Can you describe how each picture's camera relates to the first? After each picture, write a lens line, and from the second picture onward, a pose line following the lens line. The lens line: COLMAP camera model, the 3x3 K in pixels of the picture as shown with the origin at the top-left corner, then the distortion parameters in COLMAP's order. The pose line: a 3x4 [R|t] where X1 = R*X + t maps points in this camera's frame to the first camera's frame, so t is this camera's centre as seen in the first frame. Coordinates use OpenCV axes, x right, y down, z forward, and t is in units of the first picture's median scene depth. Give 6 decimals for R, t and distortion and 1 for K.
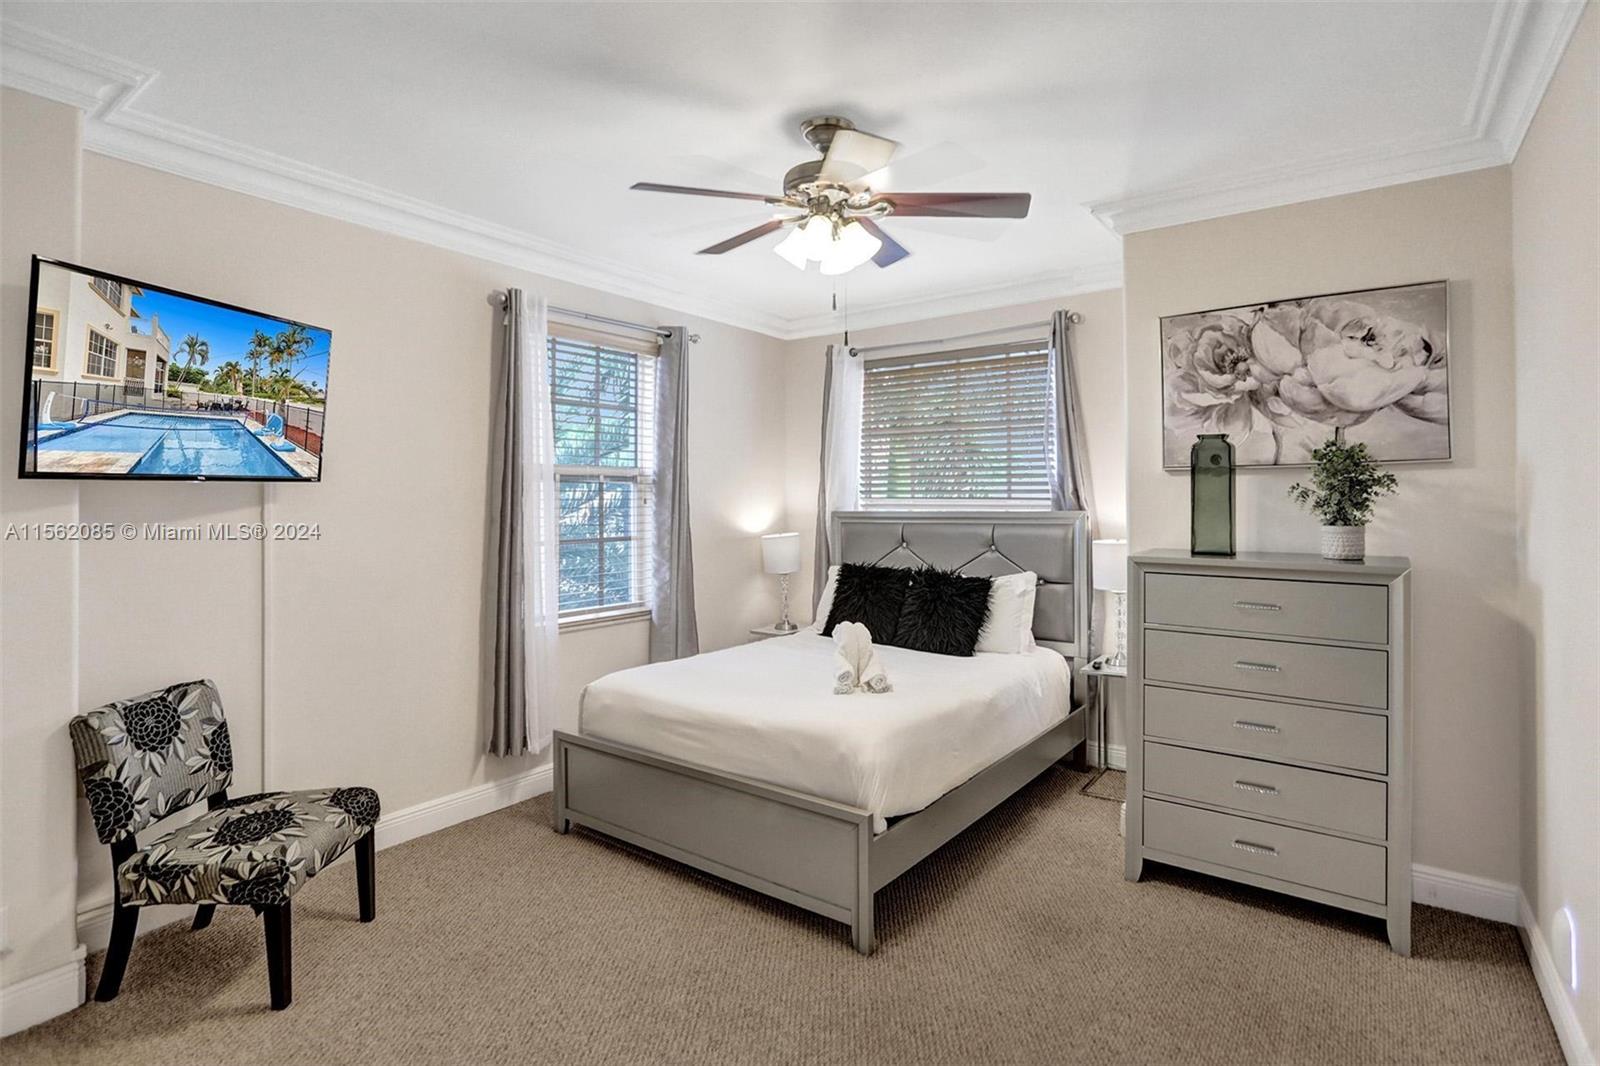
lens RADIAL K [[792.8, 0, 789.6], [0, 792.8, 486.0], [0, 0, 1]] dist [-0.042093, 0.018894]
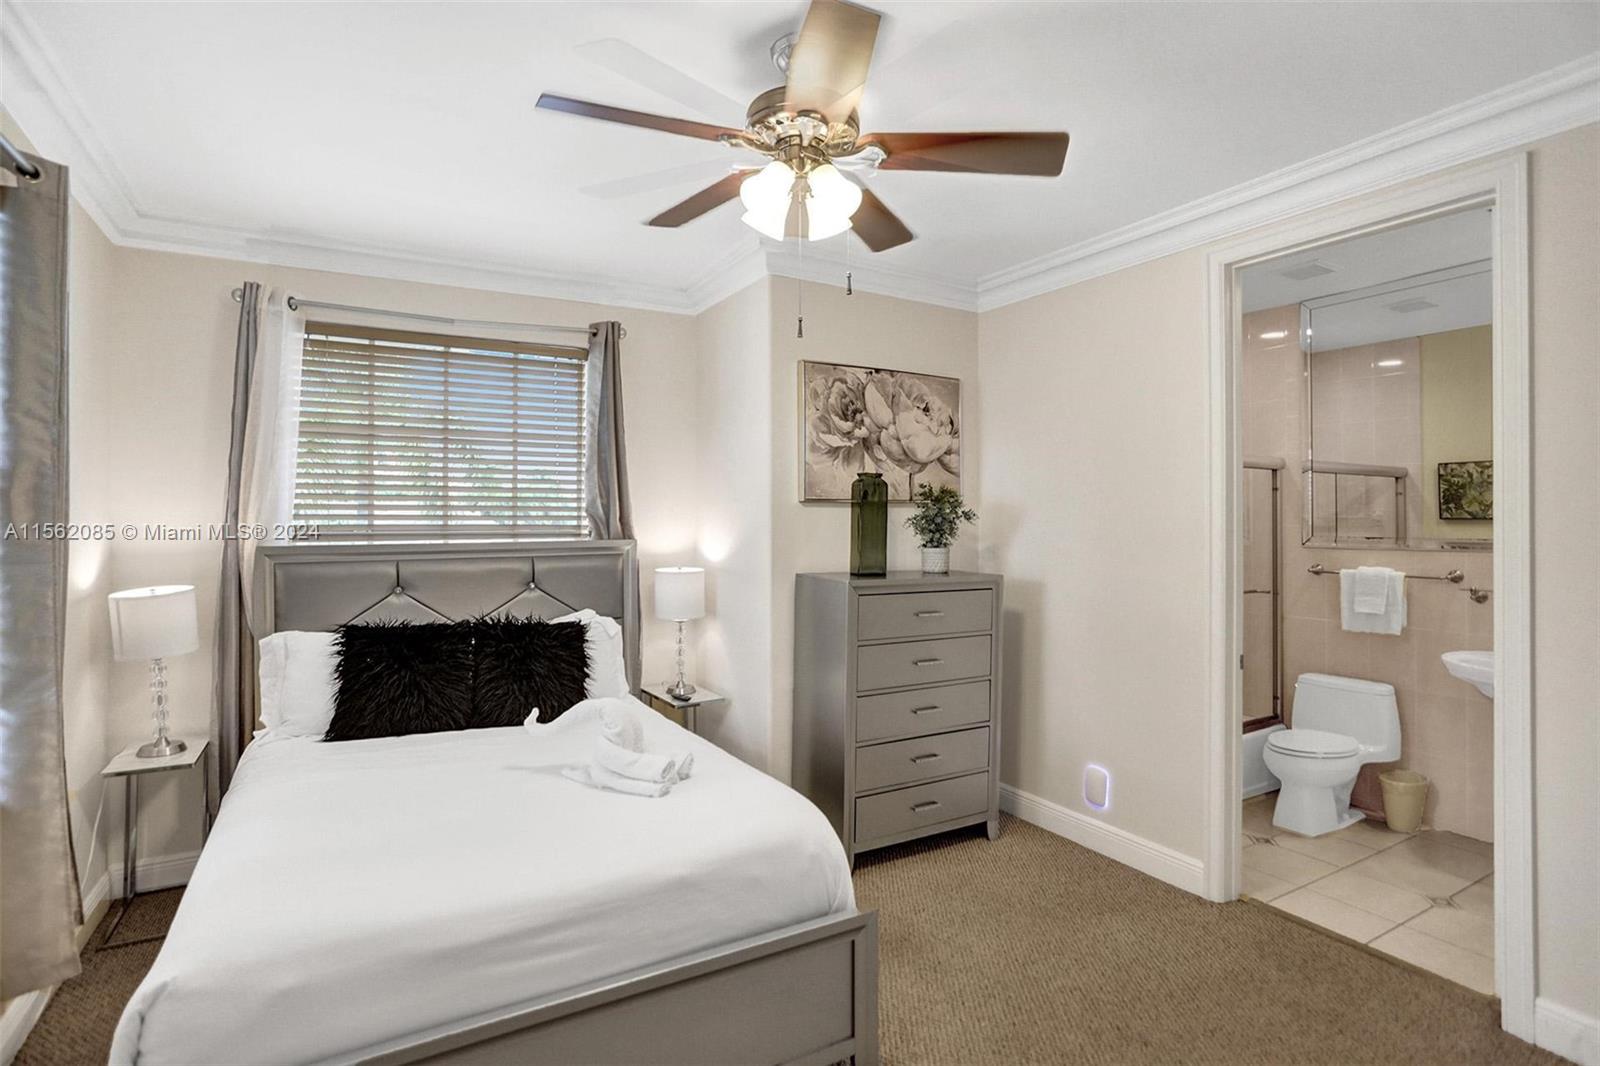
lens RADIAL K [[792.8, 0, 775.6], [0, 792.8, 516.9], [0, 0, 1]] dist [-0.042093, 0.018894]
pose [[0.402269, 0.007678, 0.915489, -0.587171], [-0.015811, 0.999874, -0.001438, 0.003943], [-0.915385, -0.013897, 0.402340, 0.632522]]
